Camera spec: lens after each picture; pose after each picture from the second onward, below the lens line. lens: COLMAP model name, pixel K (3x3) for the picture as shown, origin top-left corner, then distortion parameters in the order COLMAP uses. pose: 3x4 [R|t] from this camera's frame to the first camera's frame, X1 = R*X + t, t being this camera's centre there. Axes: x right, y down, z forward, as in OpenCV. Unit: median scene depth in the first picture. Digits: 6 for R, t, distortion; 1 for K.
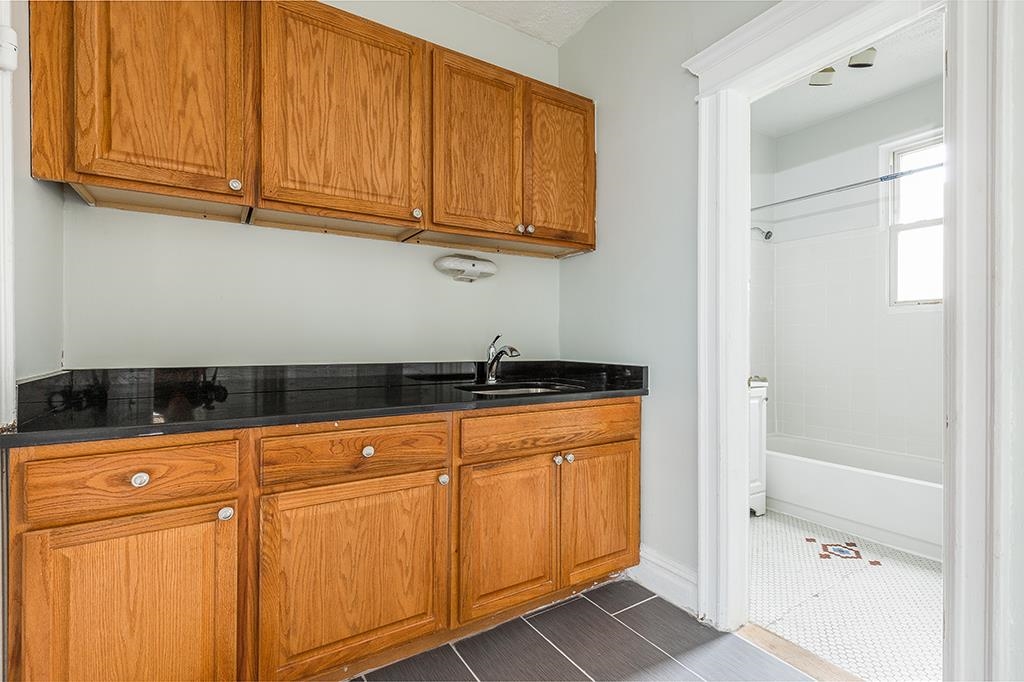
lens RADIAL K [[470.6, 0, 514.2], [0, 470.6, 345.4], [0, 0, 1]] dist [-0.000342, 0.000122]
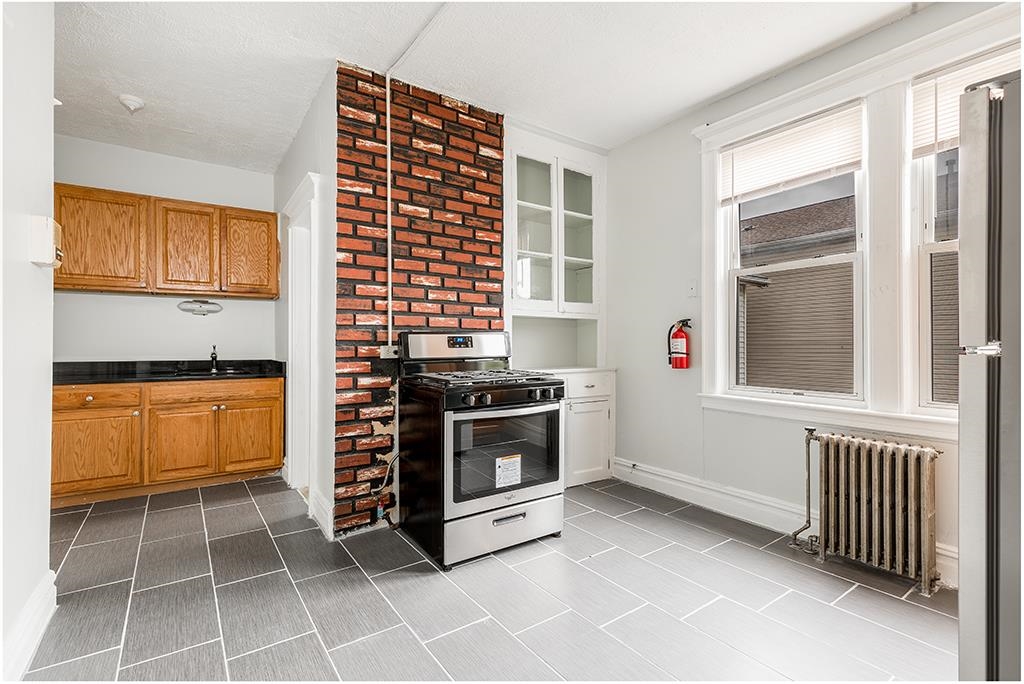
lens RADIAL K [[470.6, 0, 514.2], [0, 470.6, 346.4], [0, 0, 1]] dist [-0.000342, 0.000122]
pose [[0.998052, -0.004438, 0.062237, 1.233690], [0.004722, 0.999979, -0.004426, -0.005350], [-0.062216, 0.004711, 0.998052, -1.078152]]
